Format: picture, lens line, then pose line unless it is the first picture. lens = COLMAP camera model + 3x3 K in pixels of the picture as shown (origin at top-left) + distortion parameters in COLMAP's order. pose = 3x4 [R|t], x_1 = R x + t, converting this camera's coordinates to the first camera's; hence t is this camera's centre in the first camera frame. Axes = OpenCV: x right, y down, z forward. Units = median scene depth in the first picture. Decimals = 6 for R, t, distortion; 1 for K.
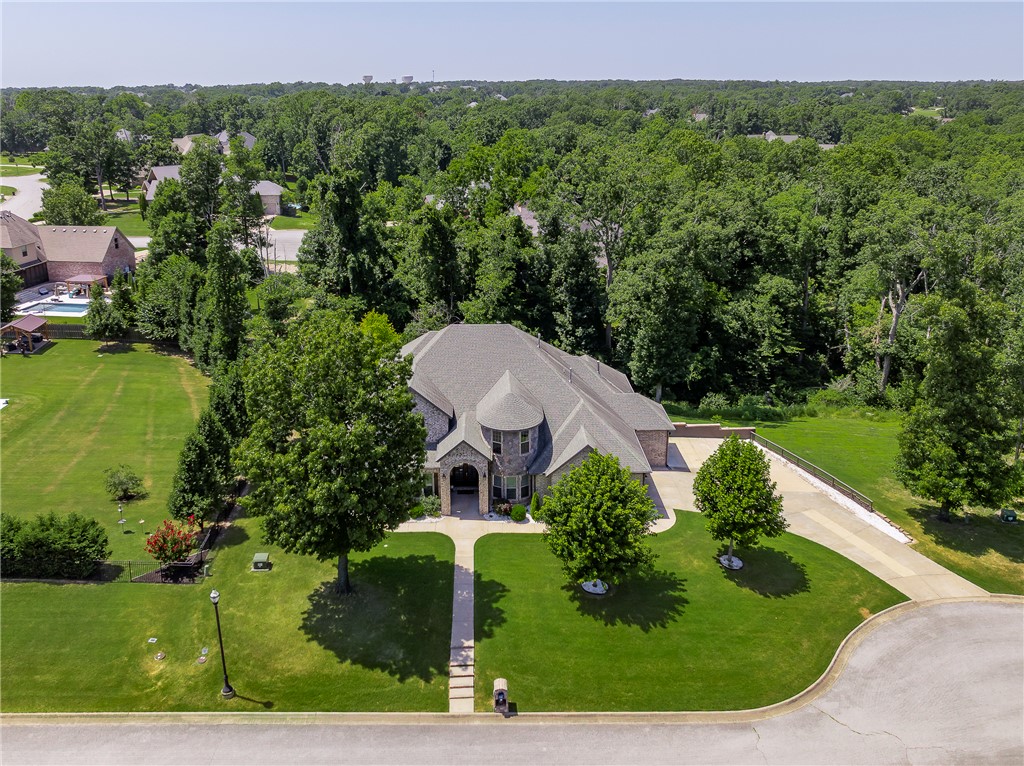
lens RADIAL K [[750.6, 0, 497.7], [0, 750.6, 355.6], [0, 0, 1]] dist [-0.024770, 0.008975]
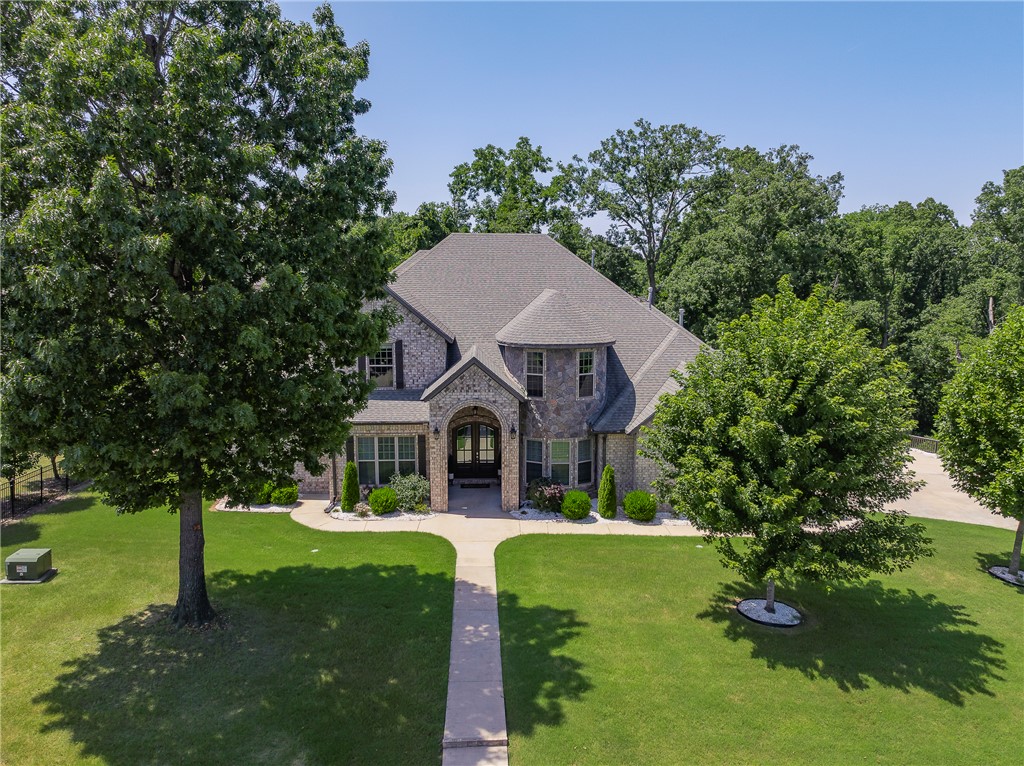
lens RADIAL K [[750.6, 0, 505.6], [0, 750.6, 384.3], [0, 0, 1]] dist [-0.024770, 0.008975]
pose [[0.999893, -0.002300, 0.014458, -0.033054], [0.004453, 0.988562, -0.150748, 0.225971], [-0.013946, 0.150796, 0.988467, 0.514530]]
